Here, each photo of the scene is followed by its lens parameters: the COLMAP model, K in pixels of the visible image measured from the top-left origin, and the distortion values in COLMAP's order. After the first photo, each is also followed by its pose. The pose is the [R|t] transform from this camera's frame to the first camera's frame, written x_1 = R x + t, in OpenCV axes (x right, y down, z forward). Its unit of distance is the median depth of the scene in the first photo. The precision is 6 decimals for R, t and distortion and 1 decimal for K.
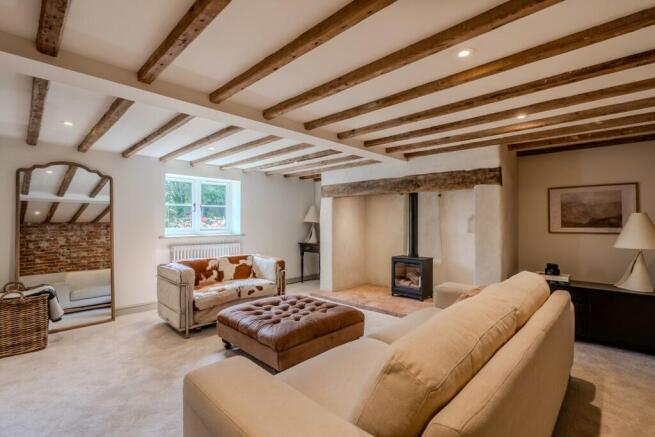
lens RADIAL K [[304.9, 0, 368.5], [0, 304.9, 217.0], [0, 0, 1]] dist [-0.009040, 0.002485]
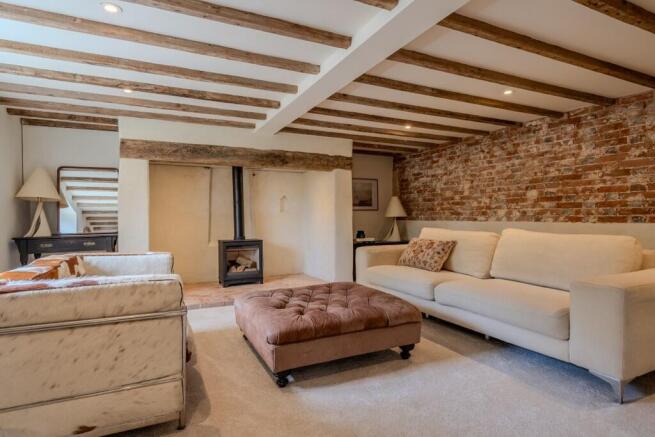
lens RADIAL K [[323.9, 0, 286.0], [0, 323.9, 217.7], [0, 0, 1]] dist [-0.003025, 0.000558]
pose [[0.446596, -0.008270, 0.894698, -0.825965], [-0.000288, 0.999956, 0.009387, 0.071754], [-0.894736, -0.004450, 0.446574, 0.561083]]
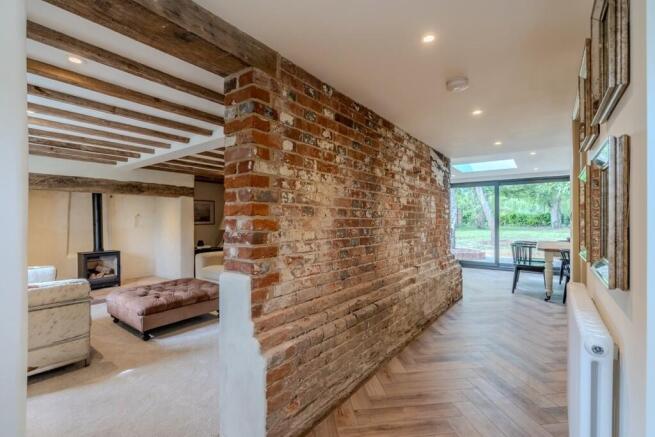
lens RADIAL K [[304.9, 0, 280.9], [0, 304.9, 216.6], [0, 0, 1]] dist [-0.009040, 0.002485]
pose [[-0.000076, 0.005765, 0.999983, -1.197621], [-0.006515, 0.999962, -0.005765, 0.010810], [-0.999979, -0.006515, -0.000038, 0.432503]]
